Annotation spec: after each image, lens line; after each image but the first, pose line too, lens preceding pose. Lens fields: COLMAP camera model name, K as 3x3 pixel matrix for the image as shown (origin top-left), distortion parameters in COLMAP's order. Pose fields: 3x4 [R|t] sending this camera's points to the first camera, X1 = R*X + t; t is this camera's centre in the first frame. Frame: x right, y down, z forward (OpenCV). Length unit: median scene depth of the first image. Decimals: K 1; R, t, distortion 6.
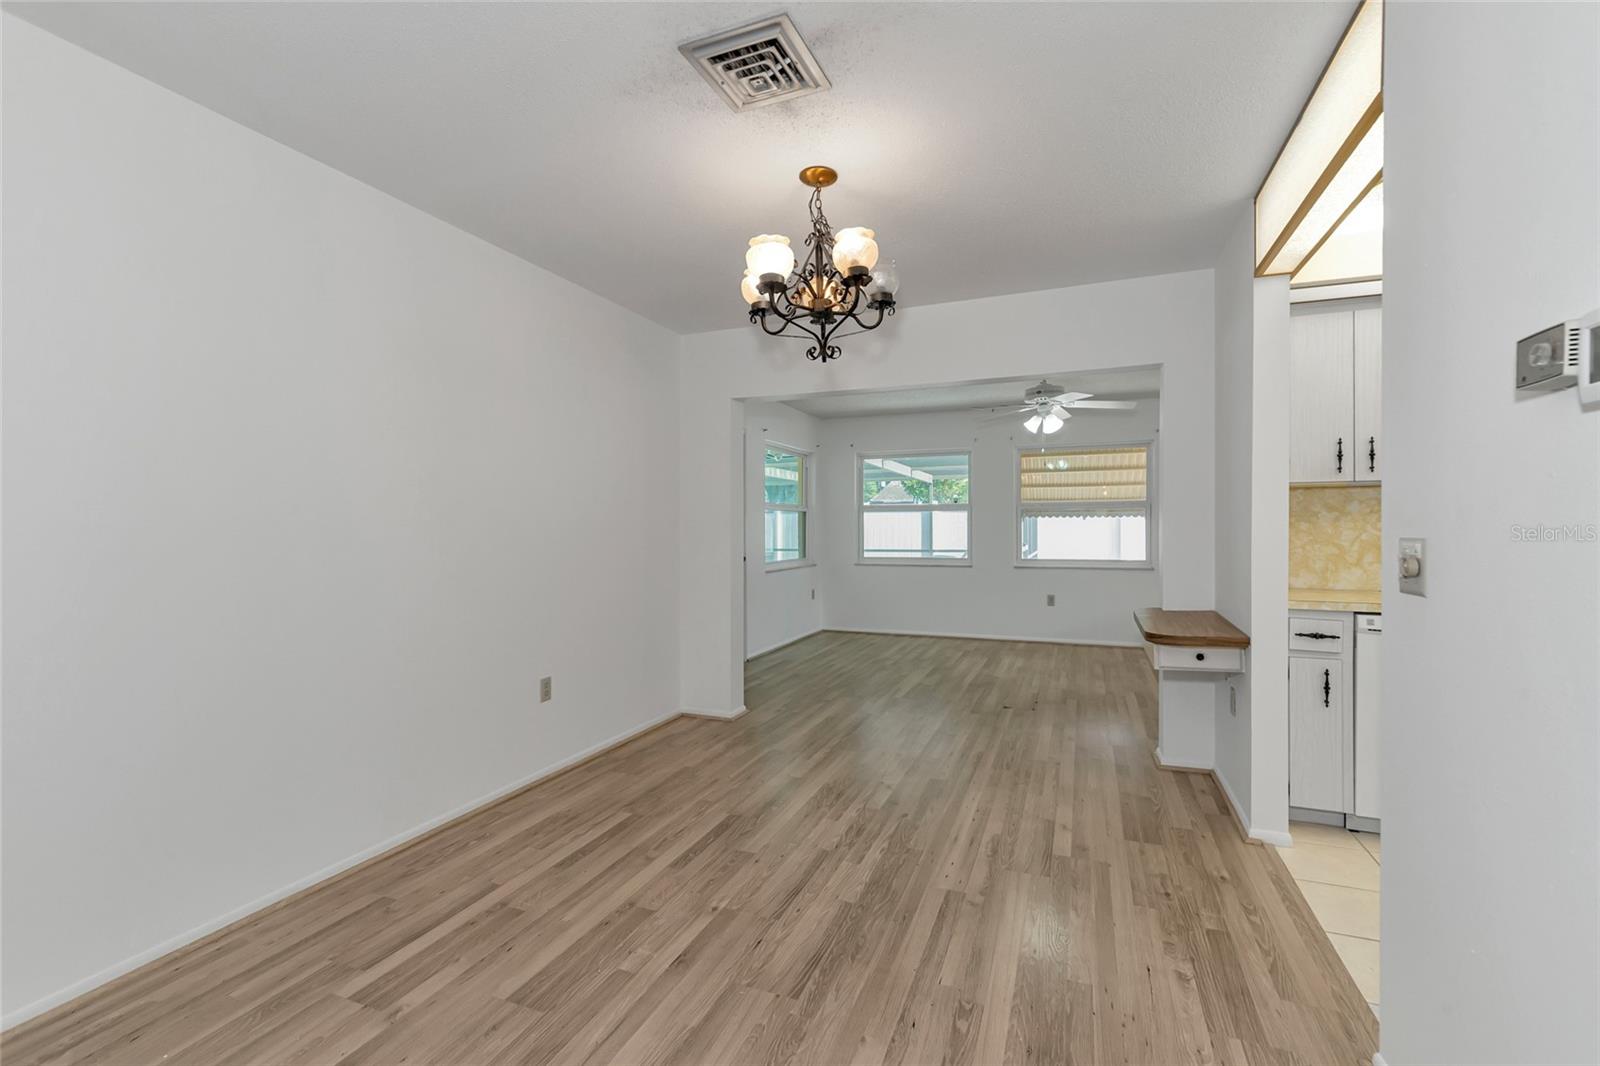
lens RADIAL K [[671.1, 0, 804.0], [0, 671.1, 532.8], [0, 0, 1]] dist [-0.001355, 0.000006]
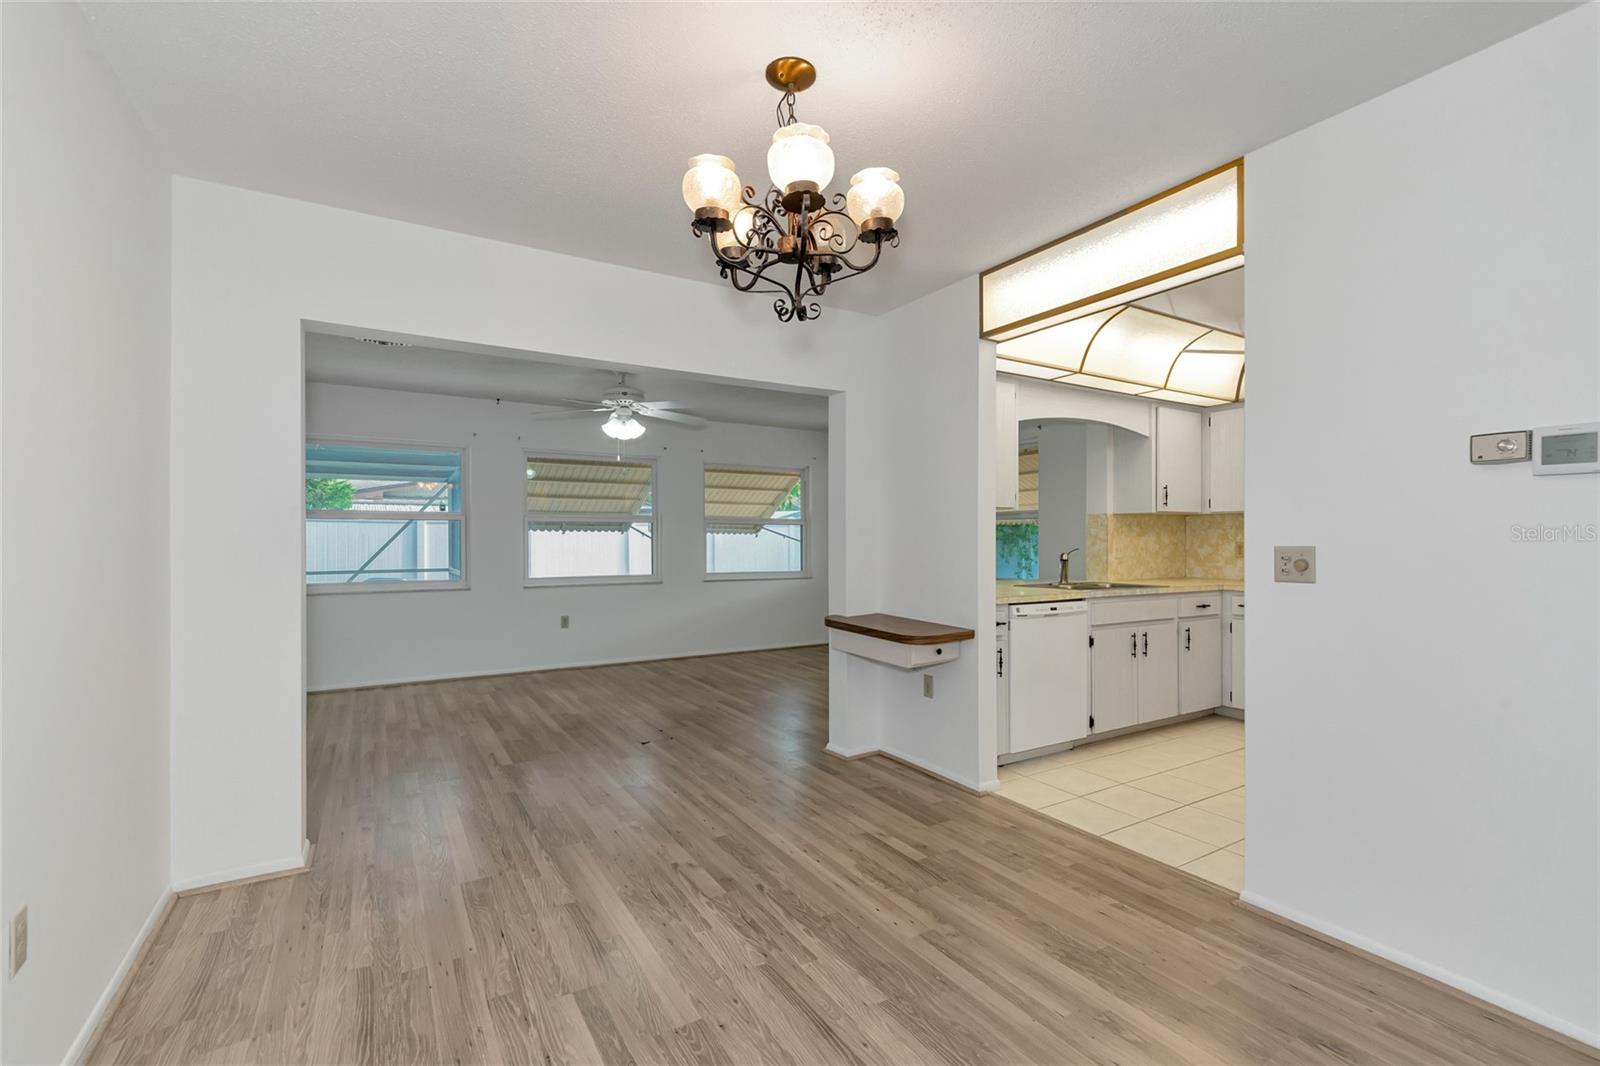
lens RADIAL K [[707.0, 0, 799.0], [0, 707.0, 544.7], [0, 0, 1]] dist [0.001387, -0.000738]
pose [[0.606396, -0.006167, 0.795139, -0.434256], [0.008412, 0.999964, 0.001341, -0.003454], [-0.795118, 0.005875, 0.606426, 0.359474]]
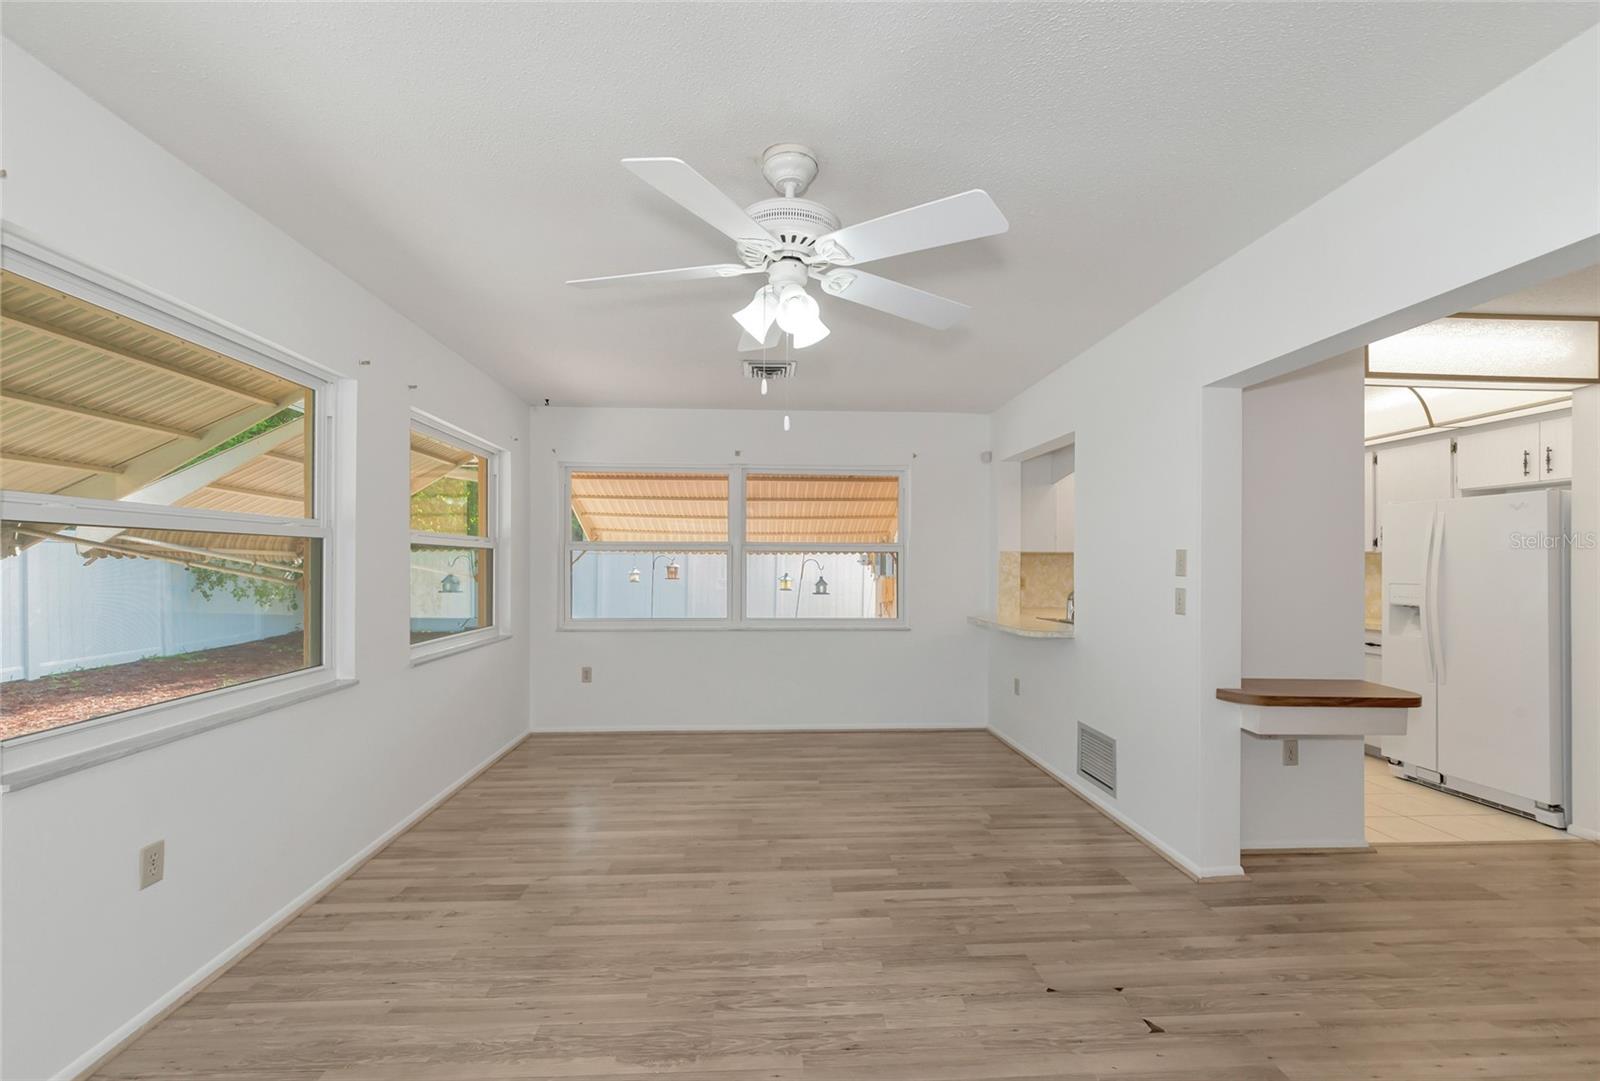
lens RADIAL K [[671.1, 0, 799.7], [0, 671.1, 554.3], [0, 0, 1]] dist [-0.001355, 0.000006]
pose [[-0.423096, 0.010122, 0.906028, 0.012616], [0.003680, 0.999949, -0.009453, -0.040849], [-0.906077, -0.000665, -0.423112, 1.843253]]
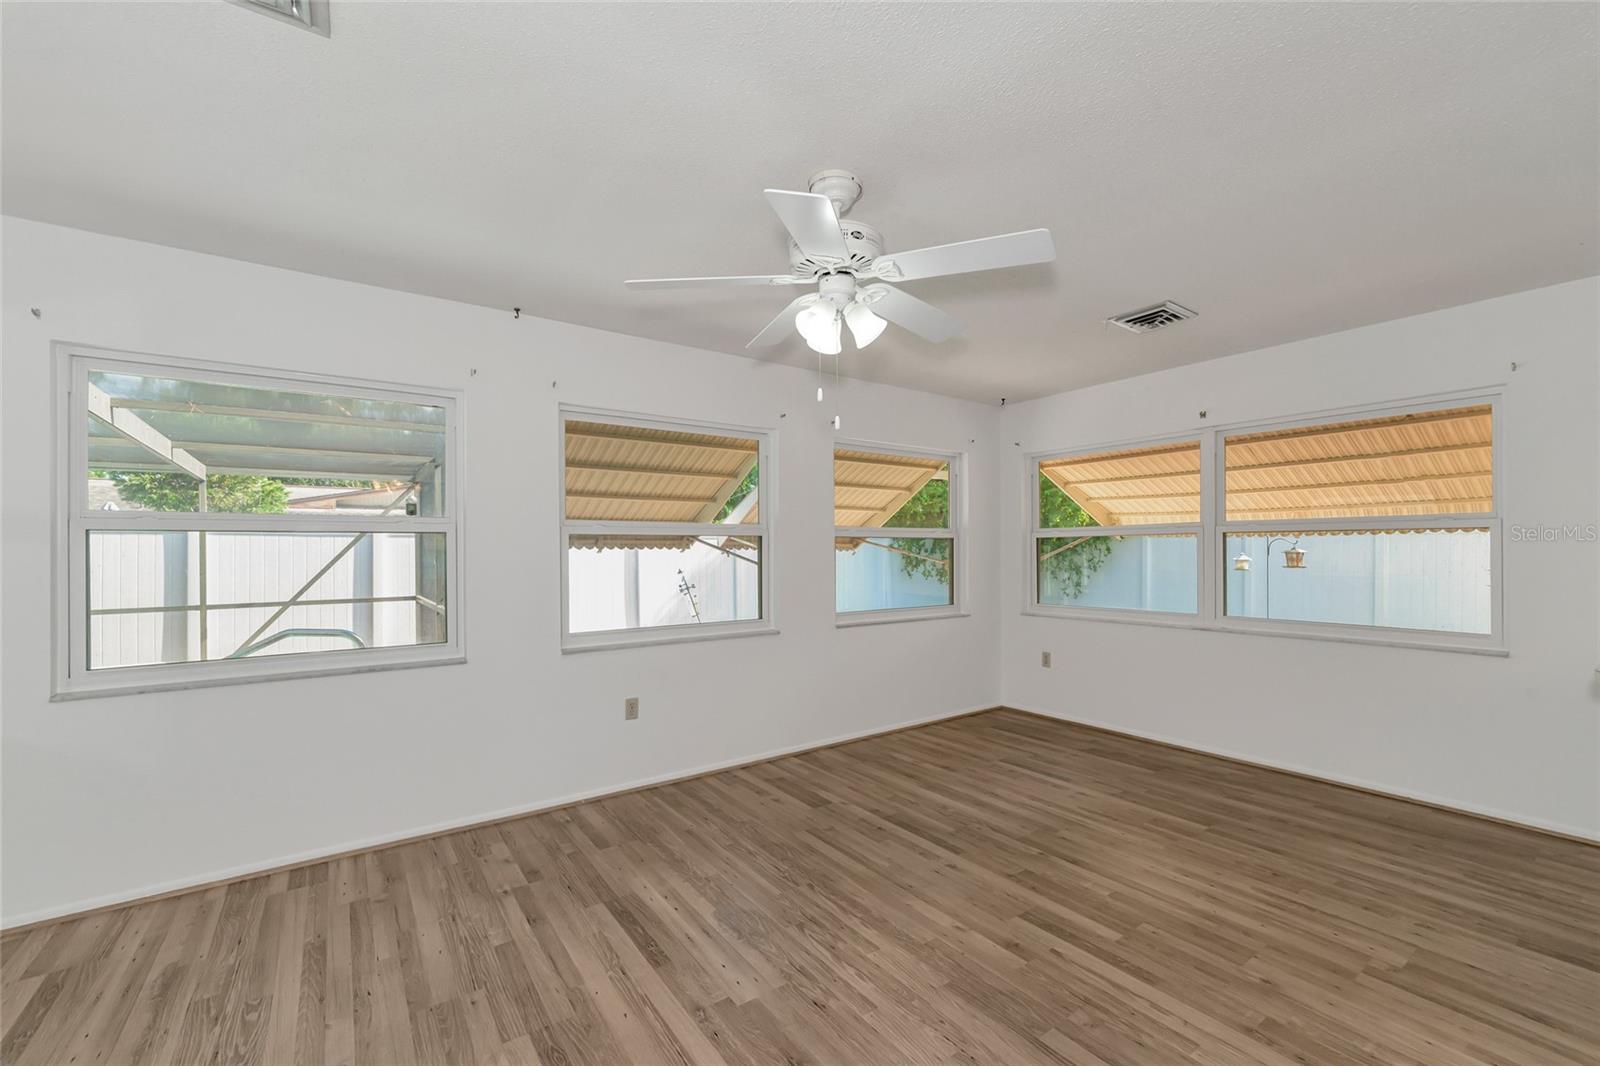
lens RADIAL K [[671.1, 0, 803.9], [0, 671.1, 537.5], [0, 0, 1]] dist [-0.001355, 0.000006]
pose [[0.548908, 0.012291, 0.835792, -0.005422], [0.013292, 0.999637, -0.023430, -0.036619], [-0.835777, 0.023970, 0.548545, 1.265027]]
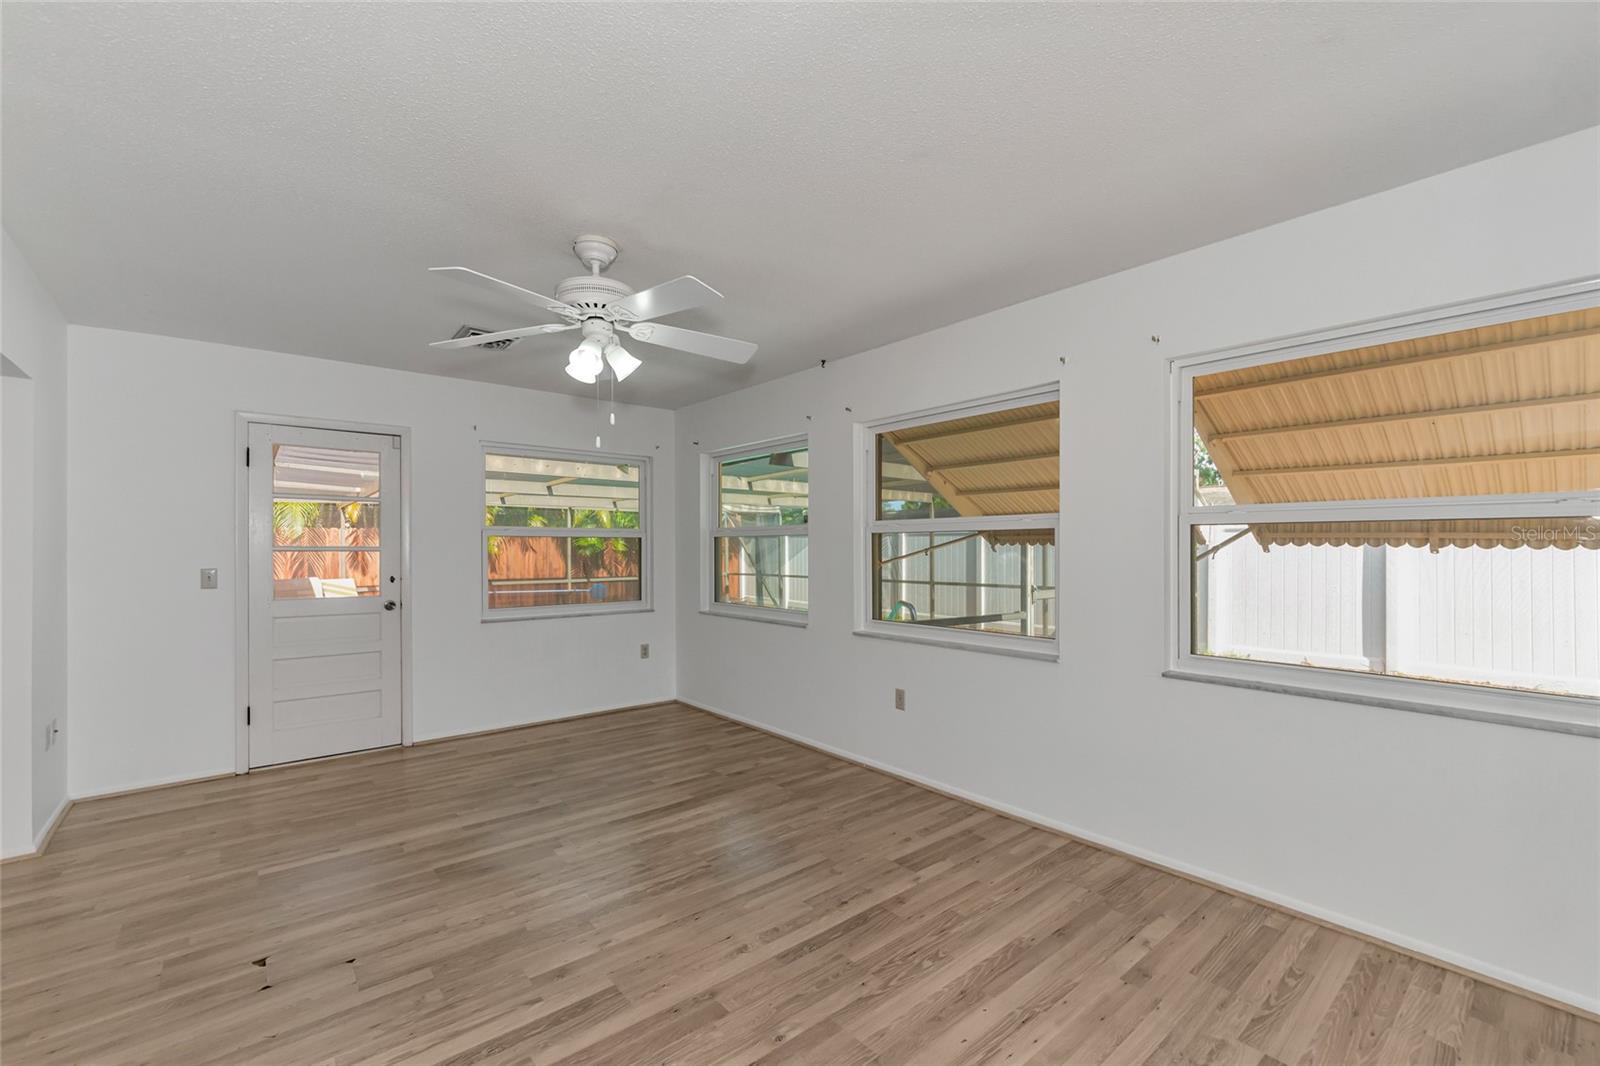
lens RADIAL K [[671.1, 0, 800.8], [0, 671.1, 529.2], [0, 0, 1]] dist [-0.001355, 0.000006]
pose [[0.875014, -0.012356, -0.483939, 1.148770], [-0.005250, 0.999373, -0.035008, -0.034656], [0.484068, 0.033173, 0.874401, 1.021885]]
